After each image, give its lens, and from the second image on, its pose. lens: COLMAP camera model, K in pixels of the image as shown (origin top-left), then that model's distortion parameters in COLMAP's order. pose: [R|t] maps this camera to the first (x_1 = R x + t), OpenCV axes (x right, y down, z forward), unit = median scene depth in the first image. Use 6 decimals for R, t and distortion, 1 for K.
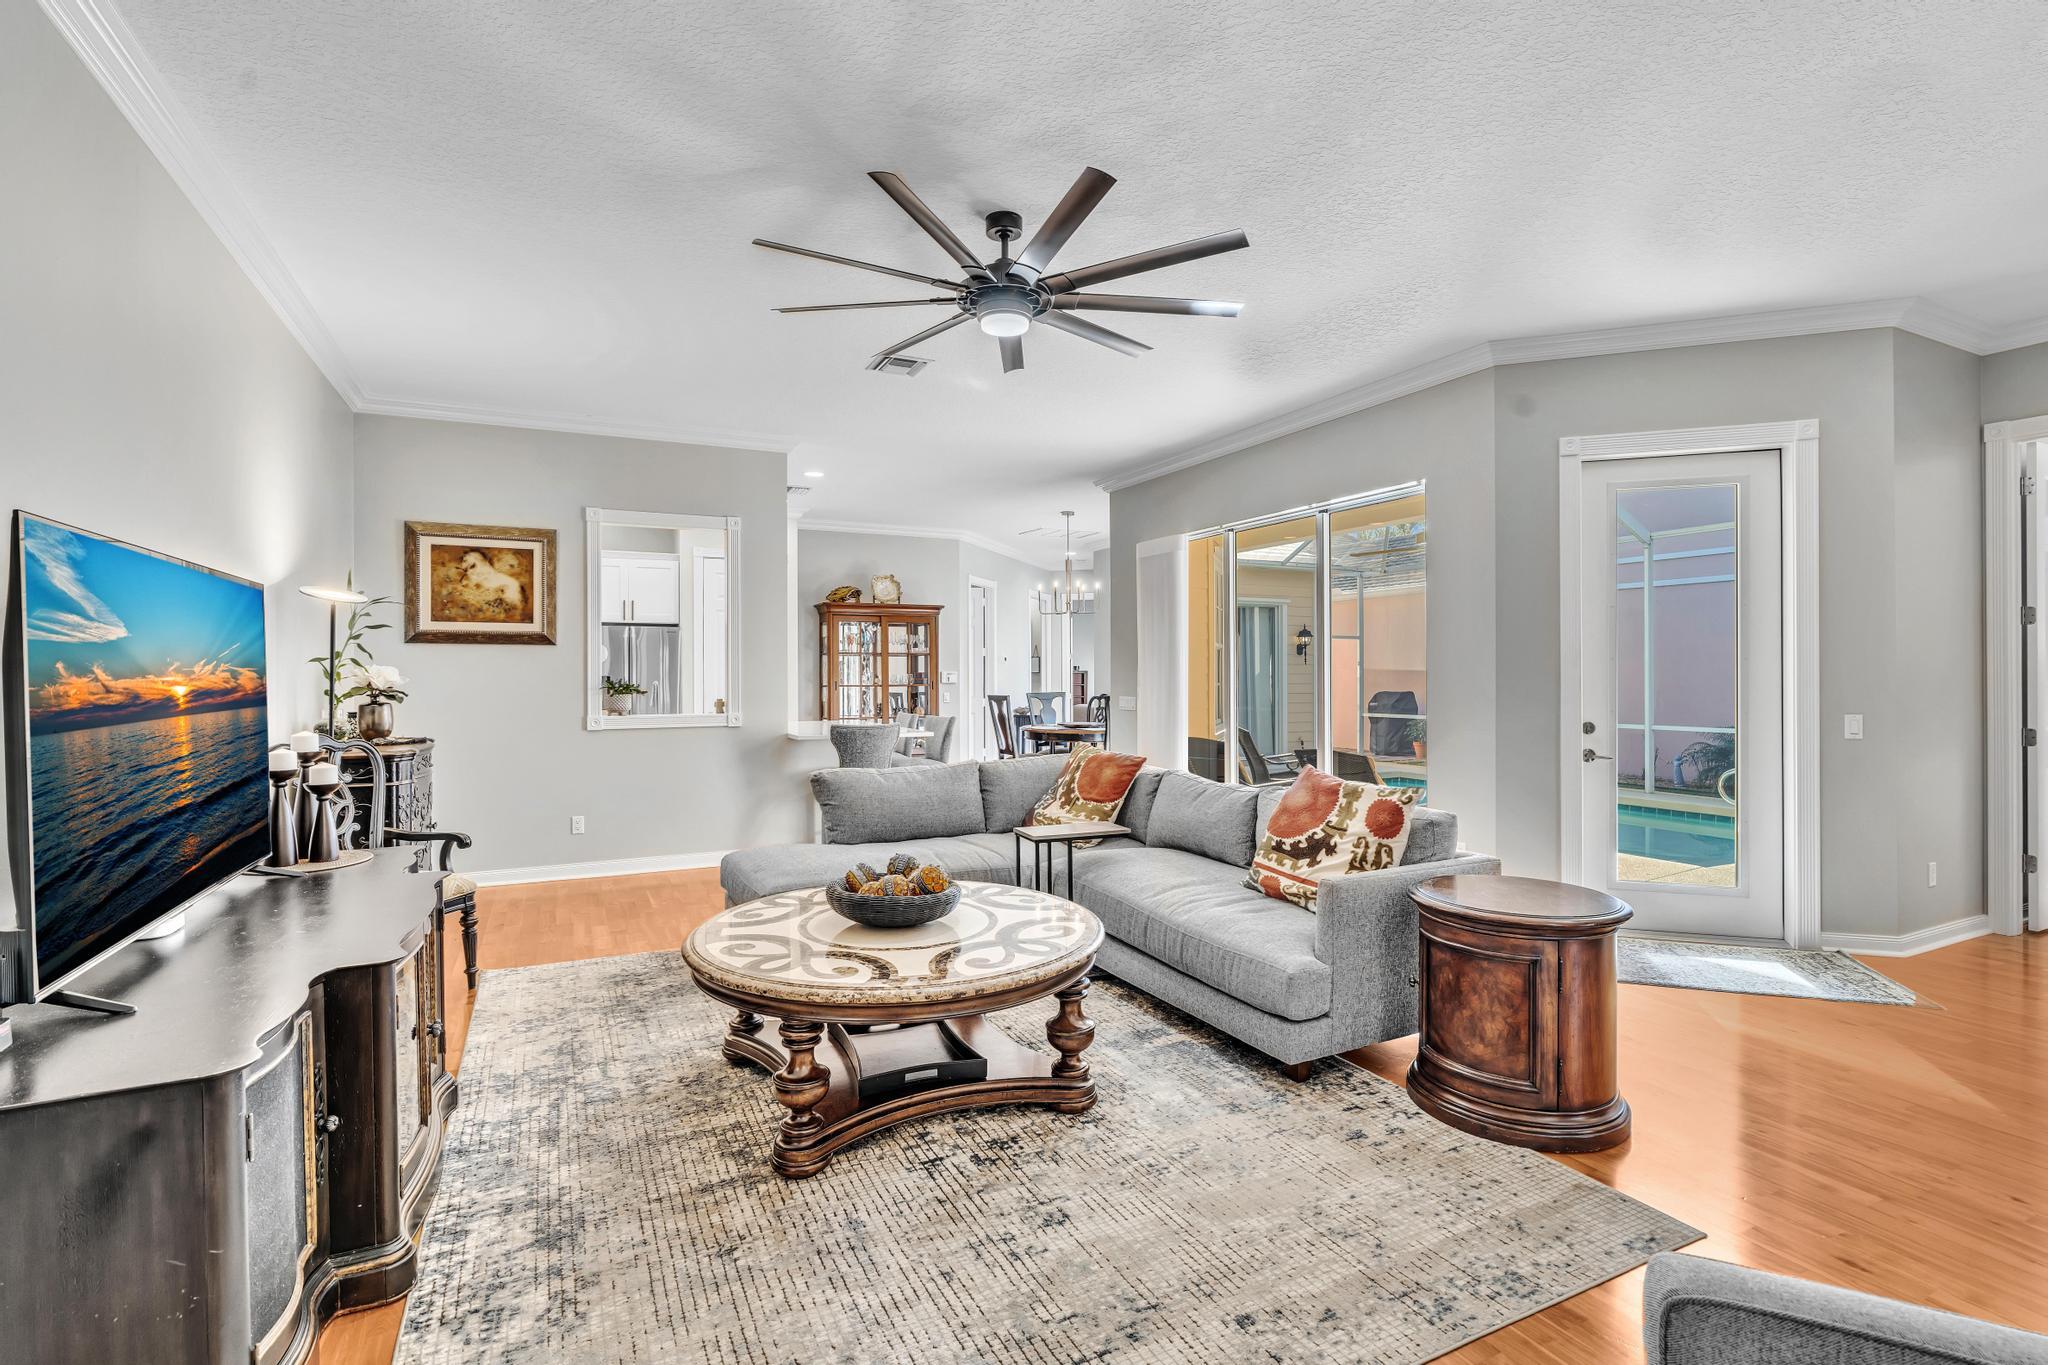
lens RADIAL K [[910.7, 0, 1024.0], [0, 910.7, 682.5], [0, 0, 1]] dist [-0.005876, -0.000122]
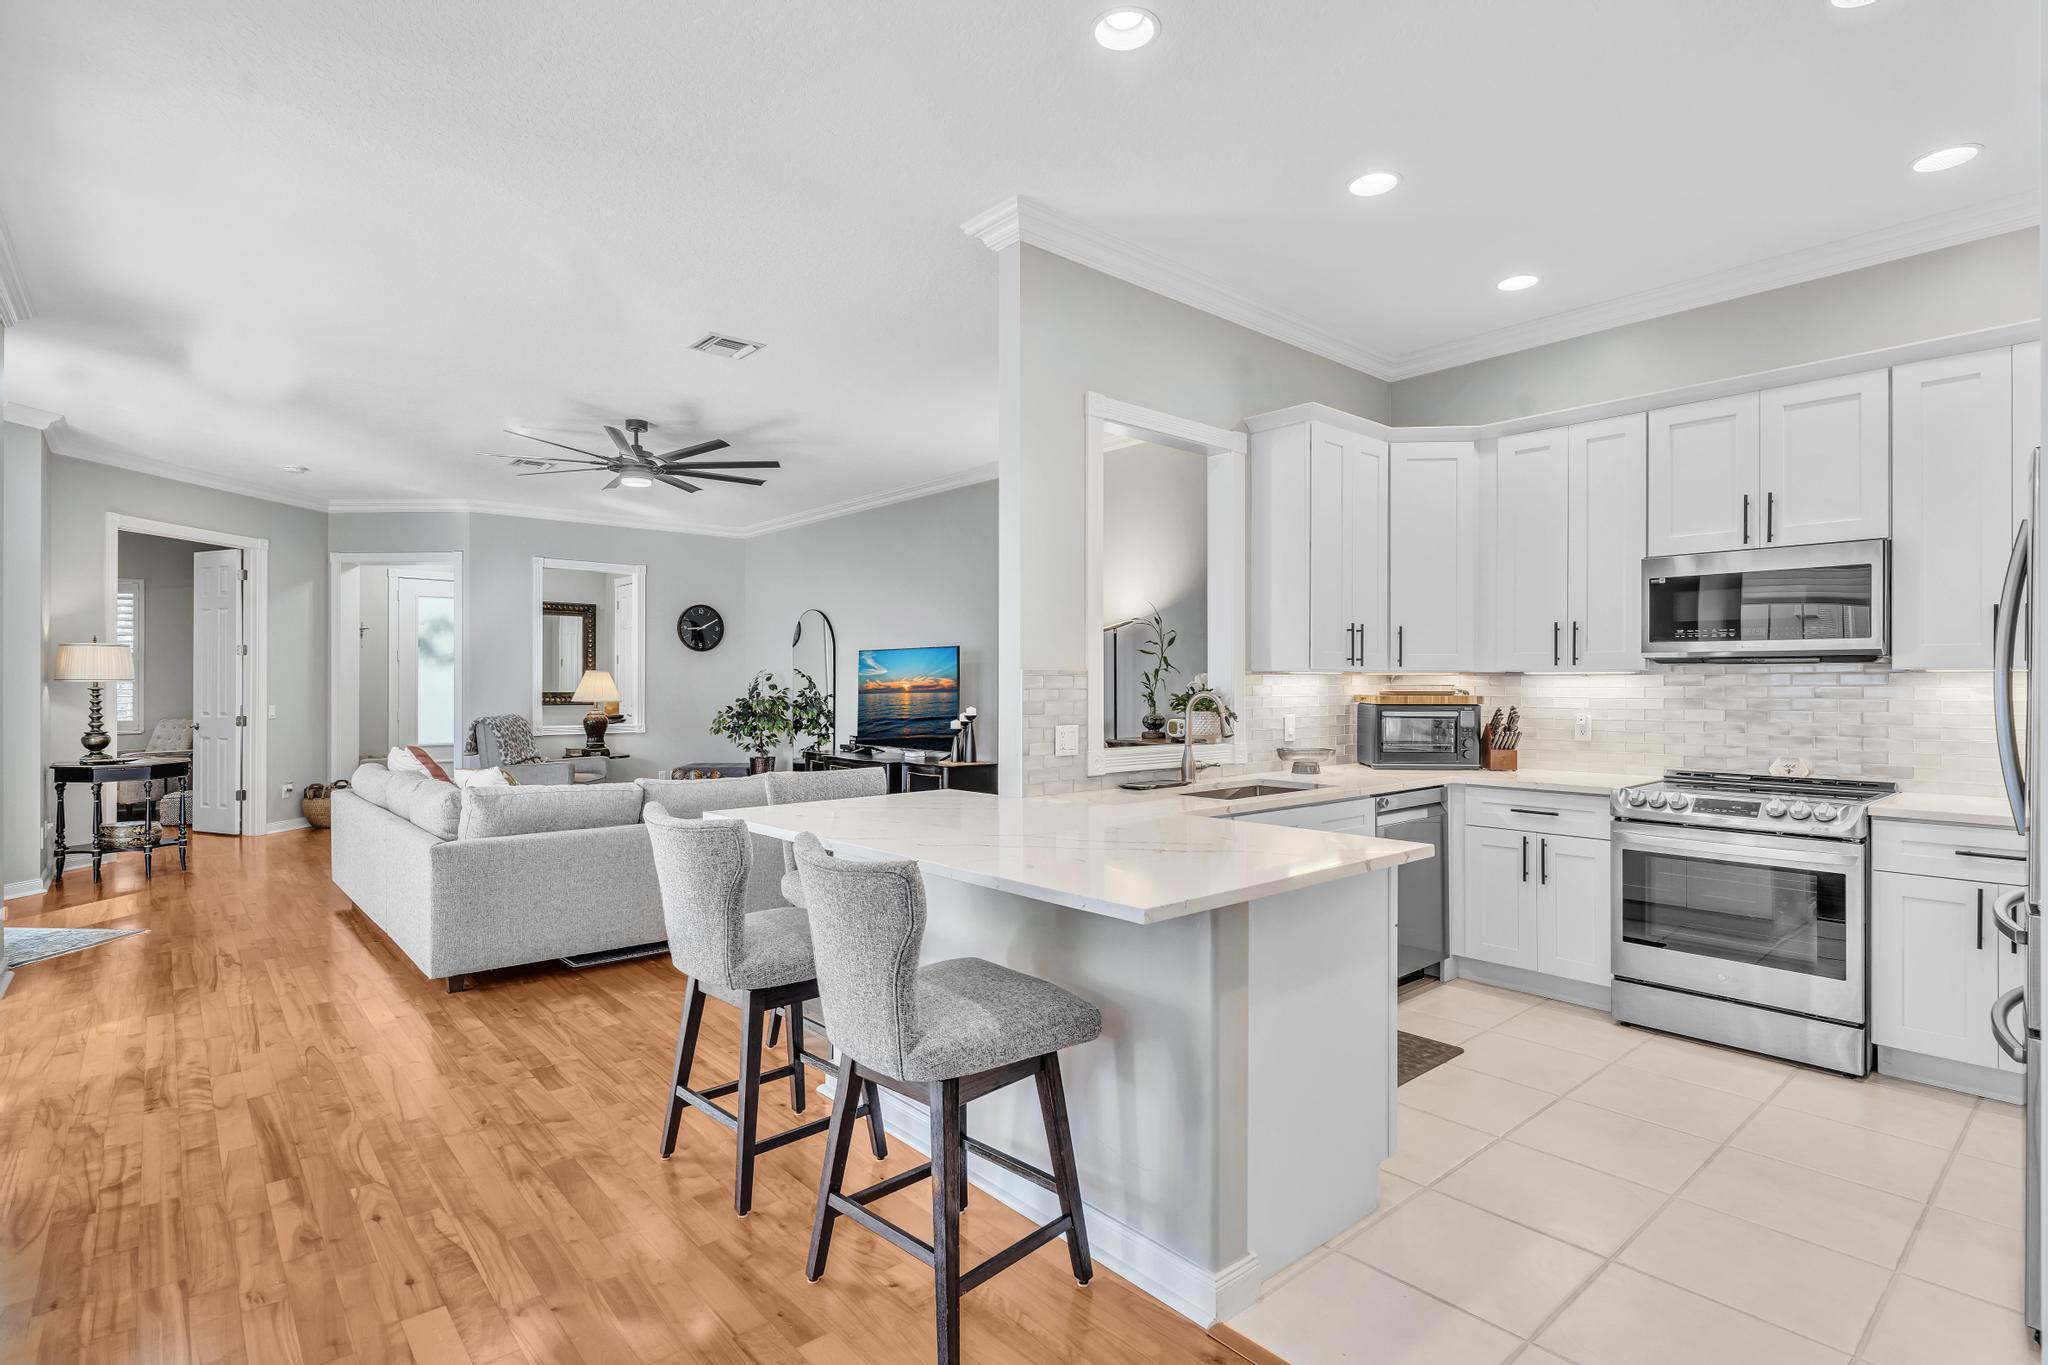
lens RADIAL K [[996.8, 0, 1024.0], [0, 996.8, 682.5], [0, 0, 1]] dist [-0.003579, -0.000655]
pose [[-0.964355, 0.007375, -0.264510, -0.219417], [0.006551, 0.999971, 0.003997, -0.010558], [0.264531, 0.002122, -0.964375, 3.139712]]
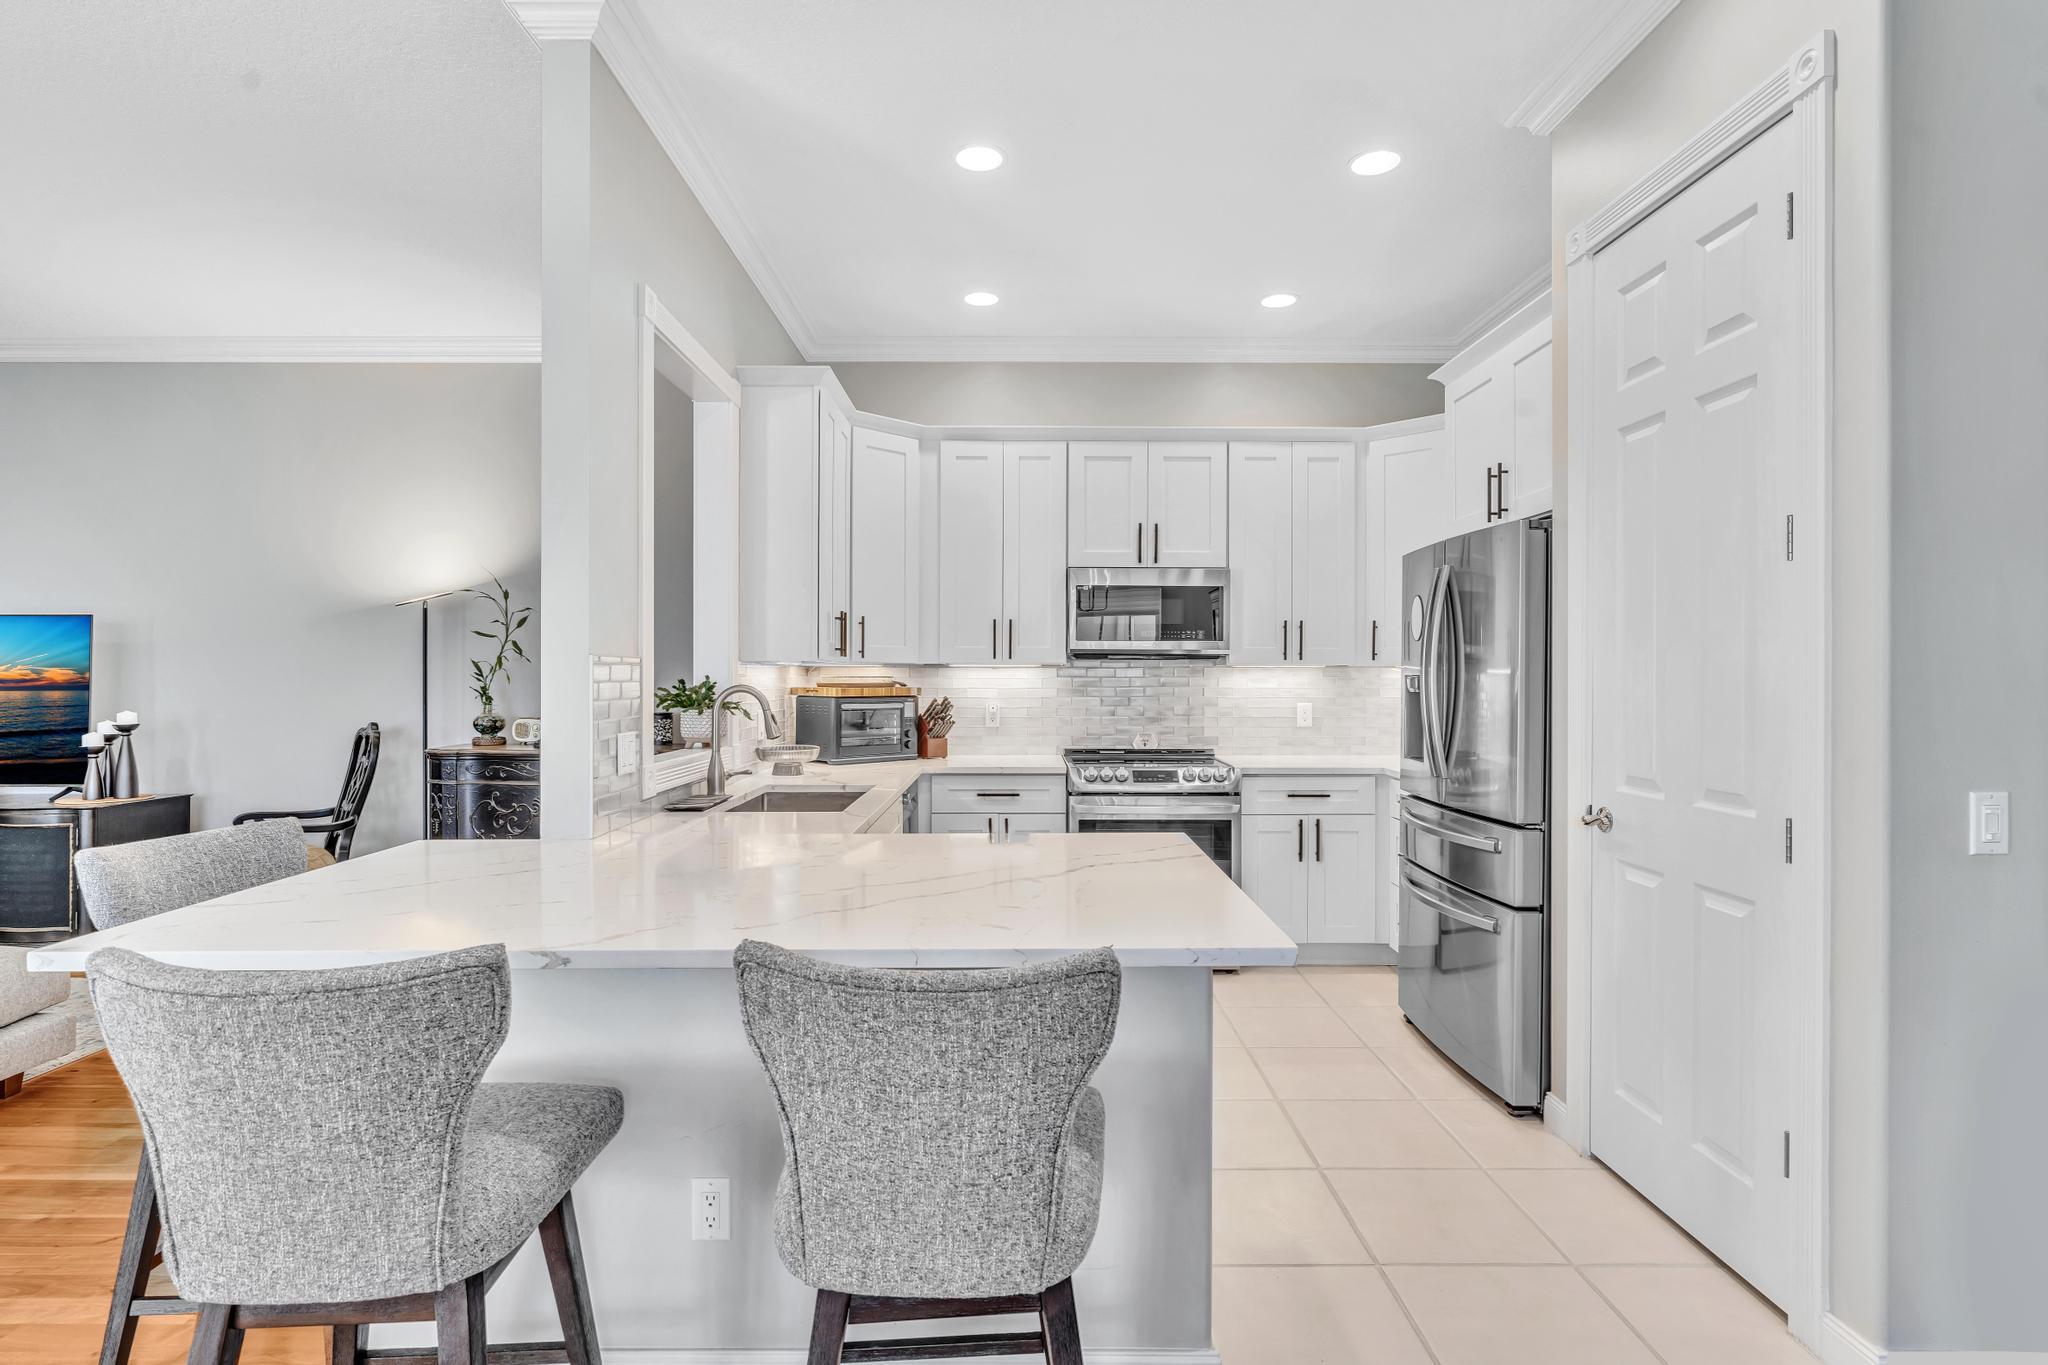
lens RADIAL K [[996.8, 0, 1024.0], [0, 996.8, 682.5], [0, 0, 1]] dist [-0.003579, -0.000655]
pose [[-0.430696, 0.013752, -0.902393, 0.033314], [-0.000805, 0.999878, 0.015621, -0.011598], [0.902497, 0.007454, -0.430632, 2.718426]]
